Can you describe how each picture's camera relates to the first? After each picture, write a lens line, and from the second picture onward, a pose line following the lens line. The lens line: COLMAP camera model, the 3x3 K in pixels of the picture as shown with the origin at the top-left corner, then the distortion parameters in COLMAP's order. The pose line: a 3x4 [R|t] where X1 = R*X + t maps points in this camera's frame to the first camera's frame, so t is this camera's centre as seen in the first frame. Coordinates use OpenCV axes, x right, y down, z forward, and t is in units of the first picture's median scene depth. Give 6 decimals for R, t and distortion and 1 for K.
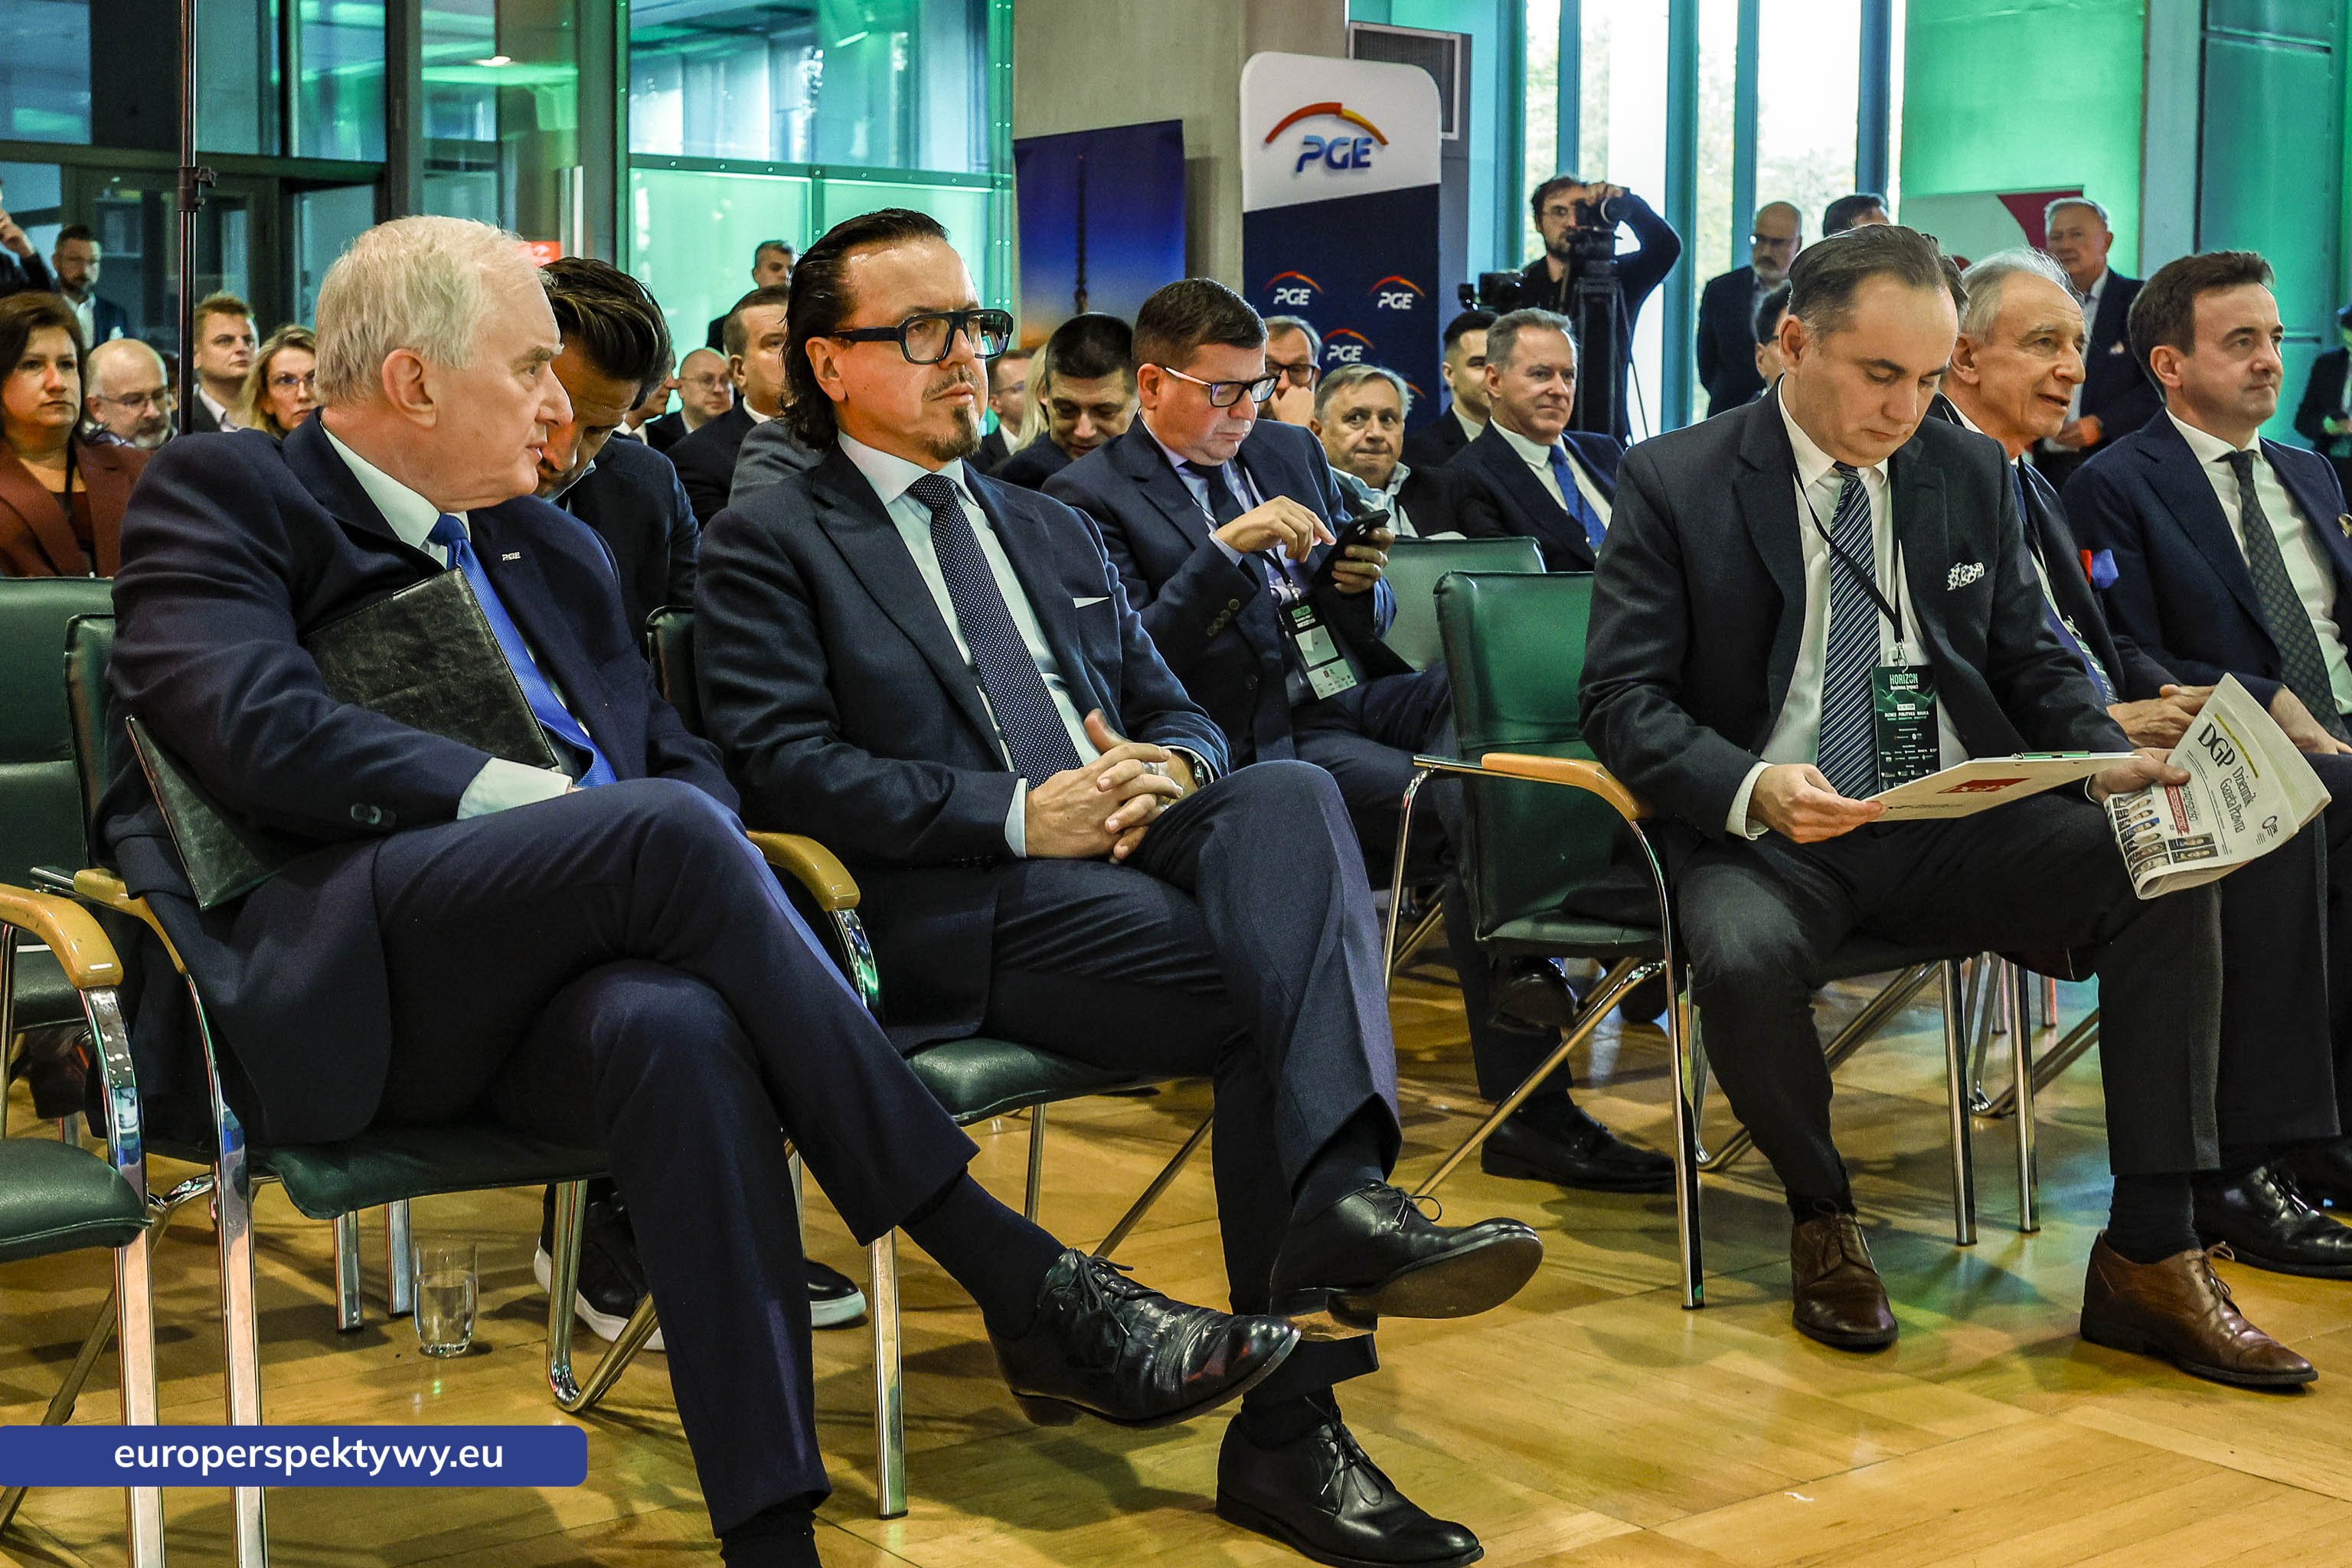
lens RADIAL K [[3234.0, 0, 1170.7], [0, 3234.0, 782.8], [0, 0, 1]] dist [-0.076168, 0.000000]
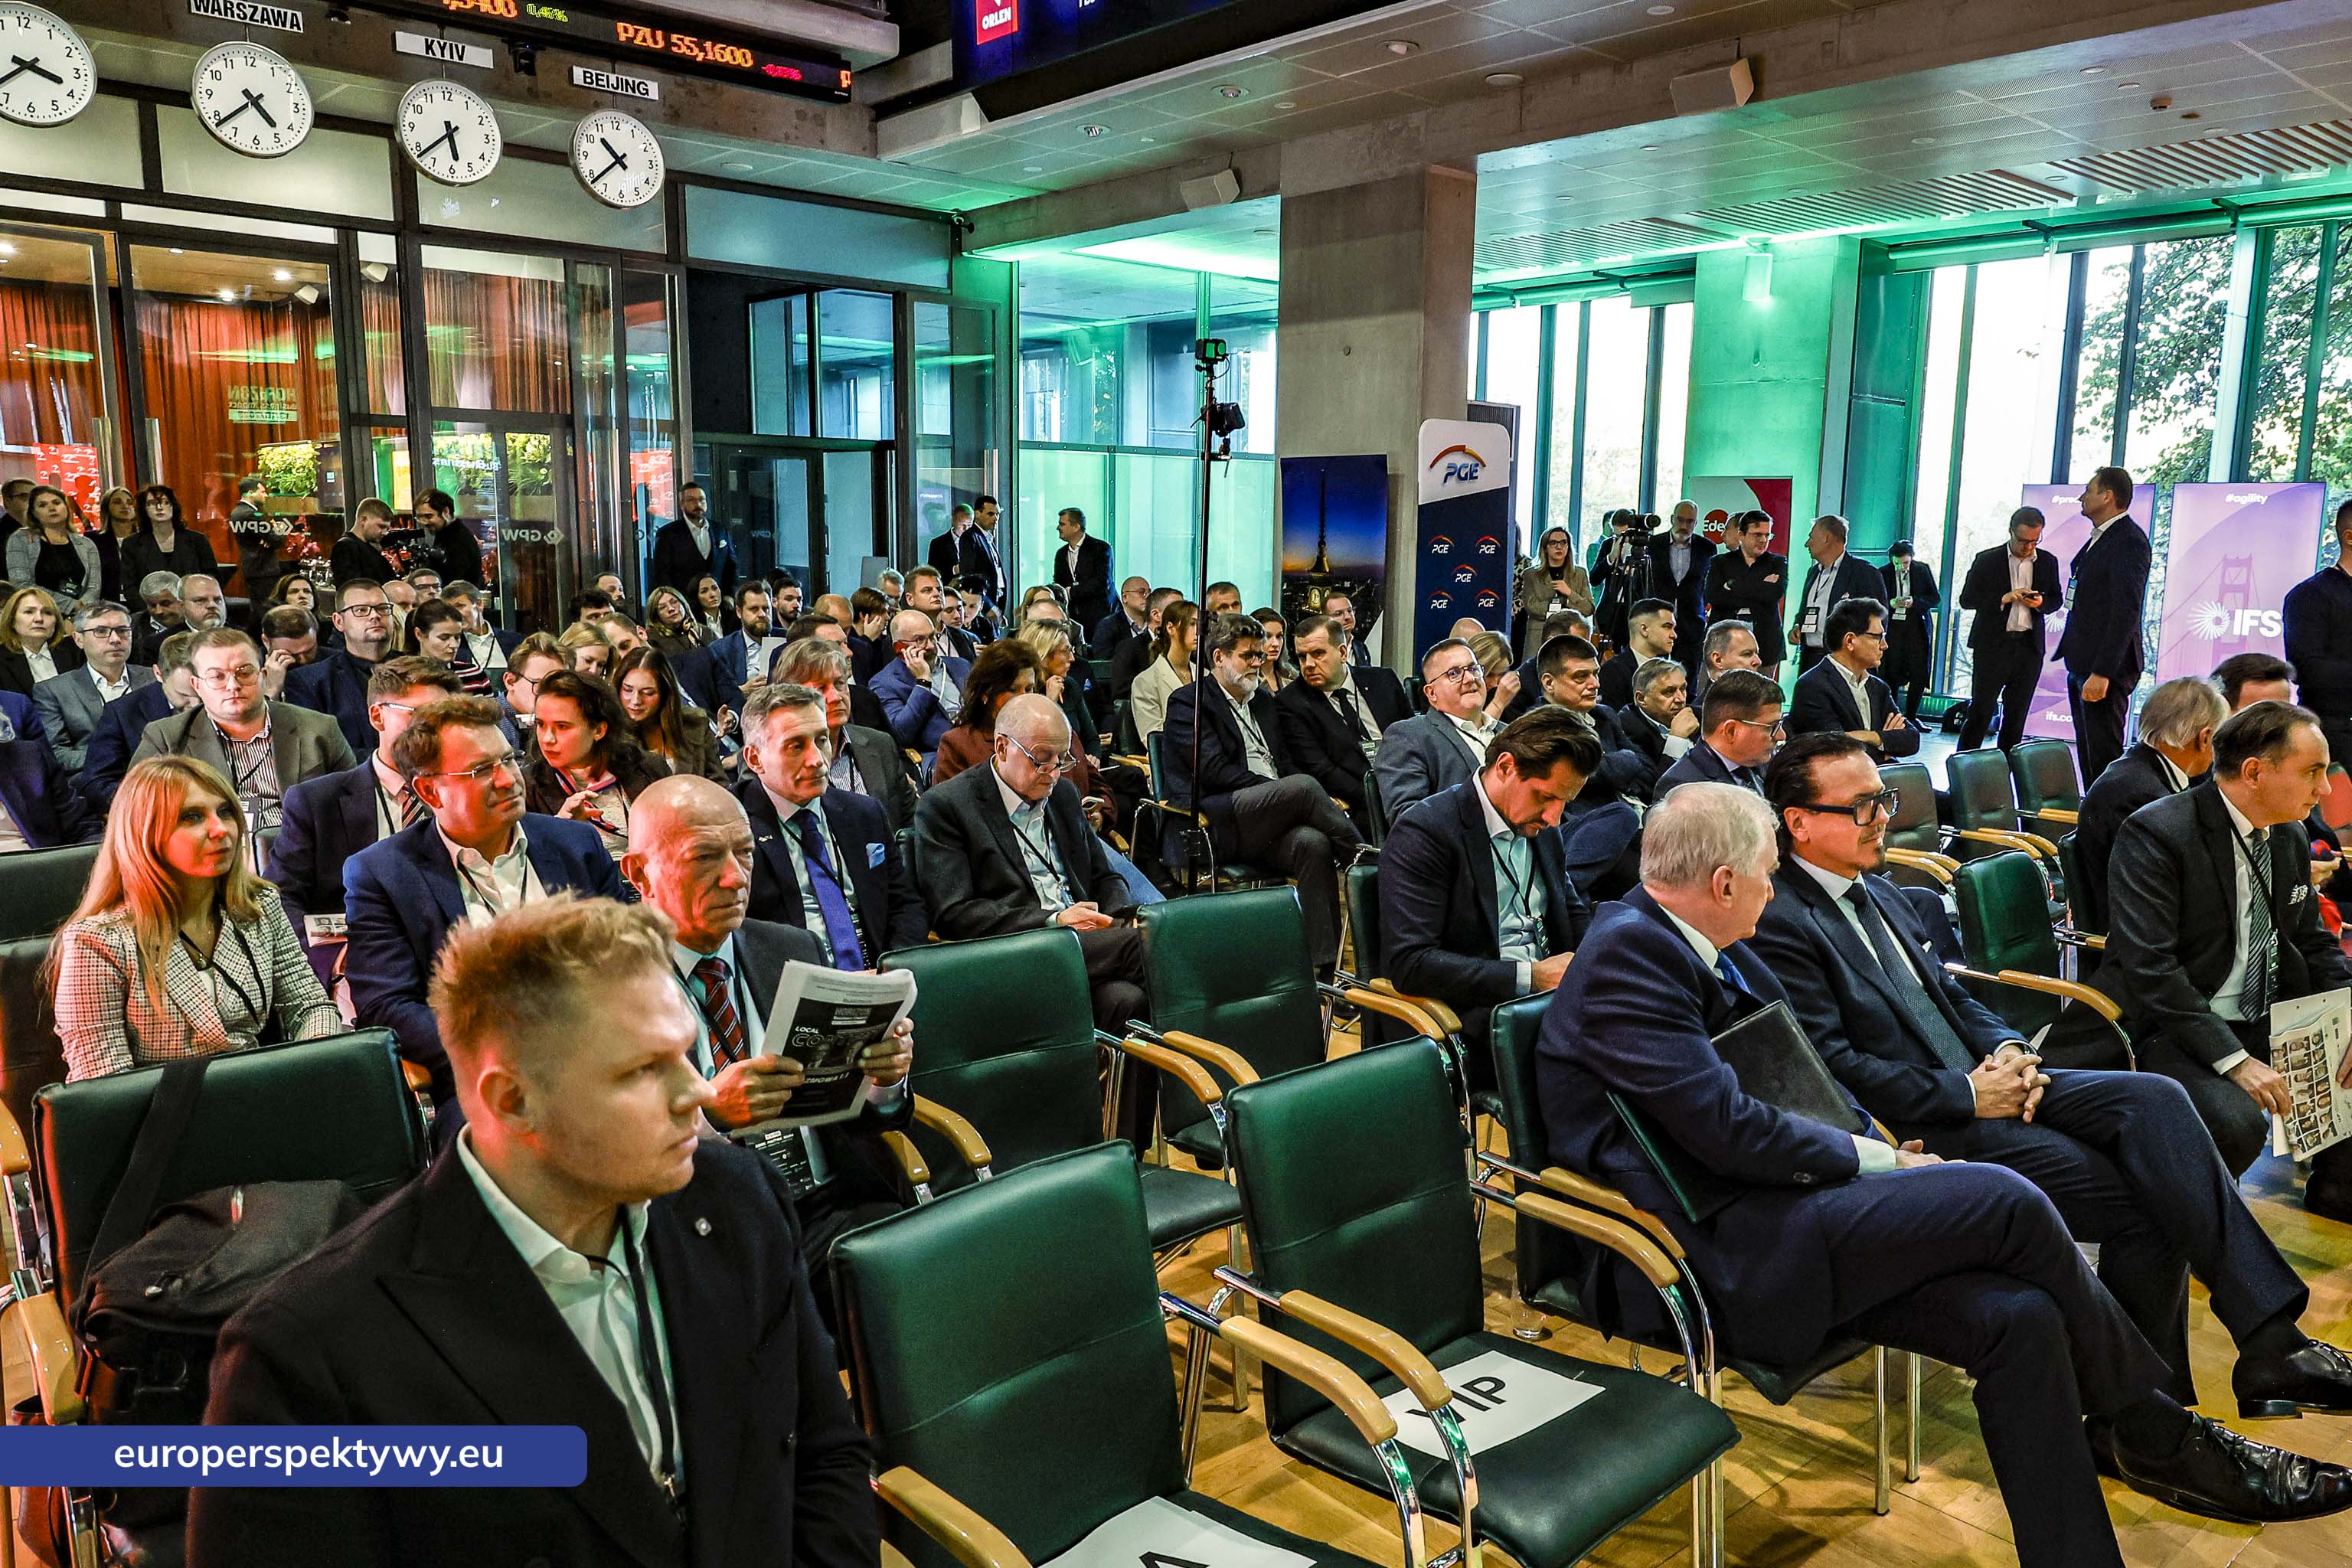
lens RADIAL K [[1658.8, 0, 1164.8], [0, 1658.8, 780.3], [0, 0, 1]] dist [-0.046691, 0.000593]
pose [[0.996084, -0.000305, 0.088406, -0.541845], [-0.005896, 0.997539, 0.069870, -0.214709], [-0.088210, -0.070117, 0.993631, 0.111685]]
